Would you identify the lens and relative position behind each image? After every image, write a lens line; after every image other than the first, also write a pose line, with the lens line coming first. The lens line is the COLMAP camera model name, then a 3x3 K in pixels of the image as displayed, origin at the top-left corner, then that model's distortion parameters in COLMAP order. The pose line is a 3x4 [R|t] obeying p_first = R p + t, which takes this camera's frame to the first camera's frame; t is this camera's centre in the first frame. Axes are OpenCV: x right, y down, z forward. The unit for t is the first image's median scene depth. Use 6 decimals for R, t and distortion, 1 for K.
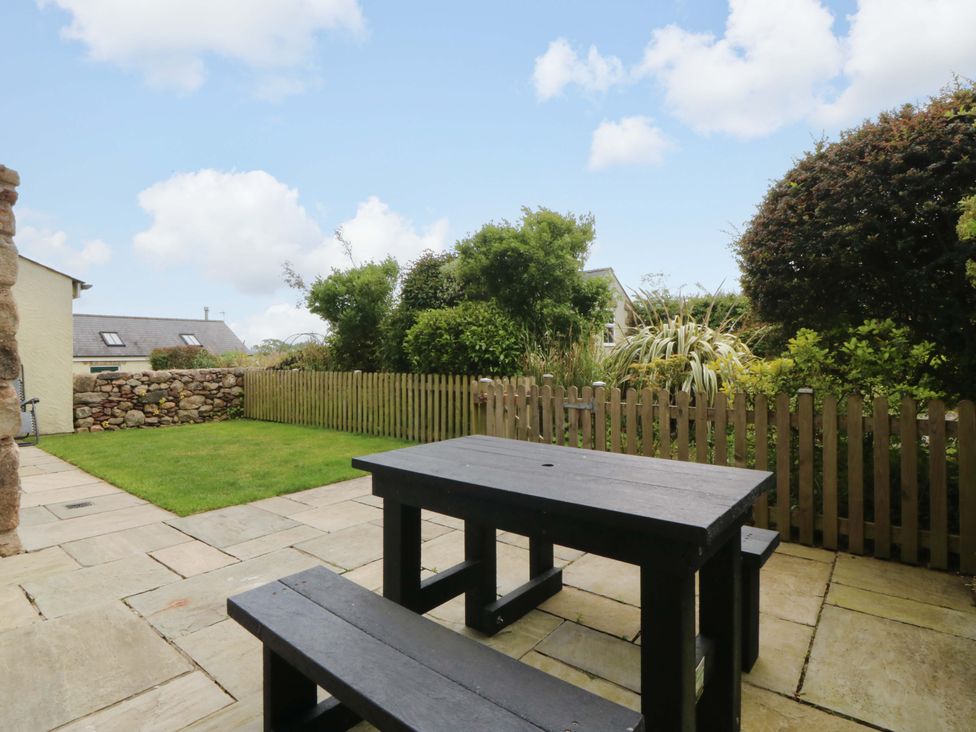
lens RADIAL K [[513.8, 0, 482.0], [0, 513.8, 353.8], [0, 0, 1]] dist [0.001334, -0.013629]
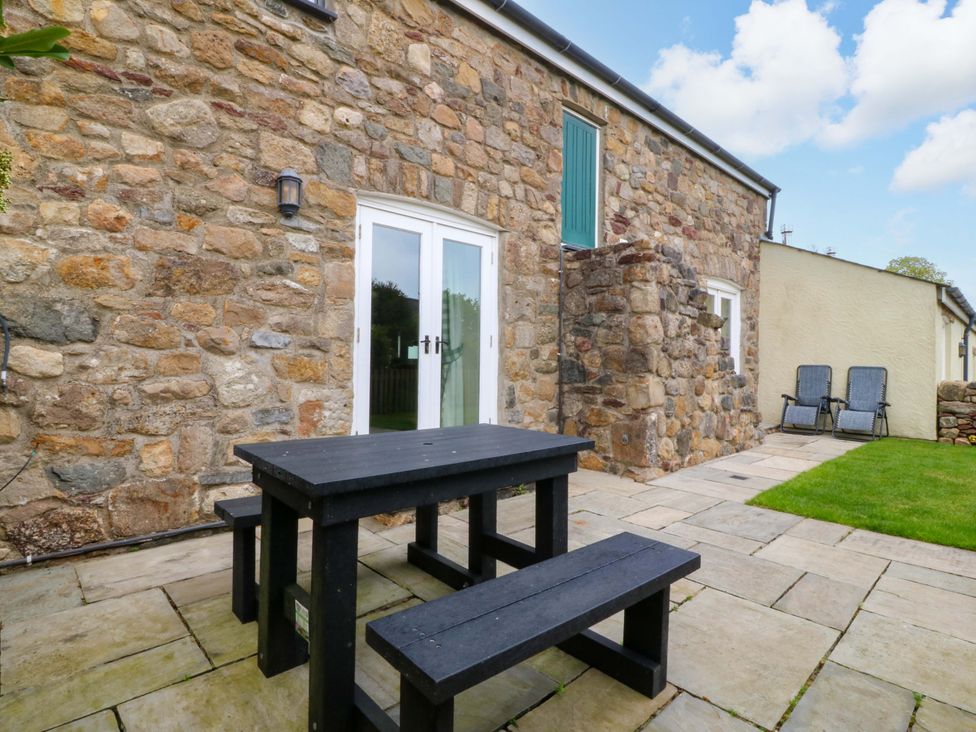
lens RADIAL K [[513.8, 0, 494.9], [0, 513.8, 358.2], [0, 0, 1]] dist [0.001334, -0.013629]
pose [[-0.129675, 0.000744, -0.991556, 0.250995], [-0.011445, 0.999932, 0.002247, 0.002618], [0.991491, 0.011640, -0.129657, 0.257737]]
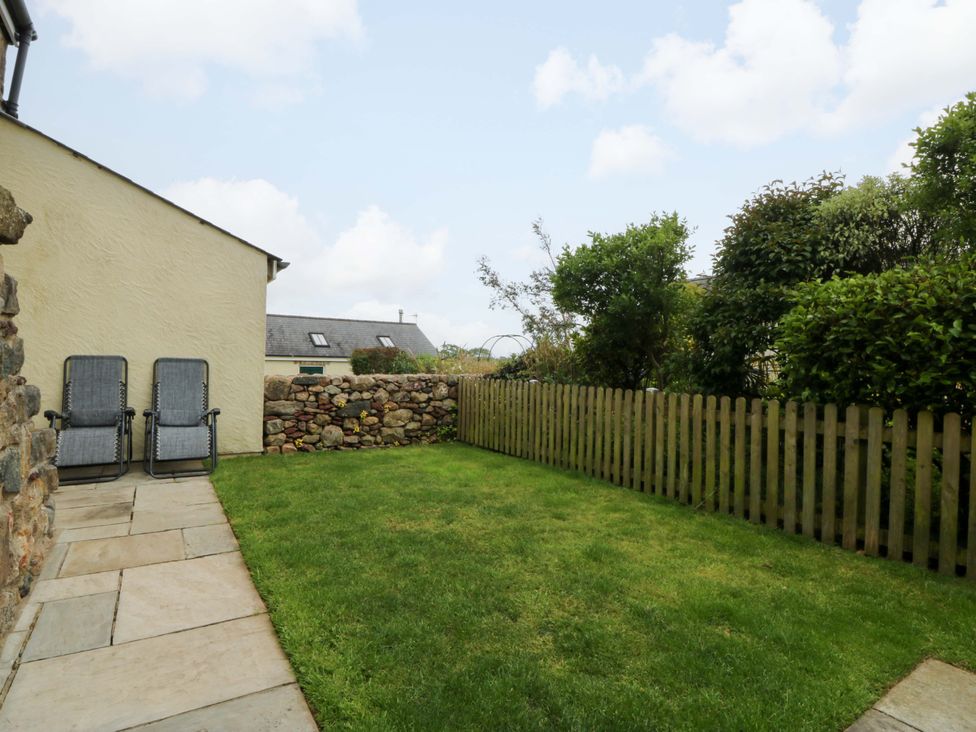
lens RADIAL K [[513.8, 0, 479.4], [0, 513.8, 353.1], [0, 0, 1]] dist [0.001334, -0.013629]
pose [[0.946445, 0.021074, -0.322177, -0.215181], [-0.026086, 0.999596, -0.011246, 0.003396], [0.321810, 0.019048, 0.946613, 0.327466]]
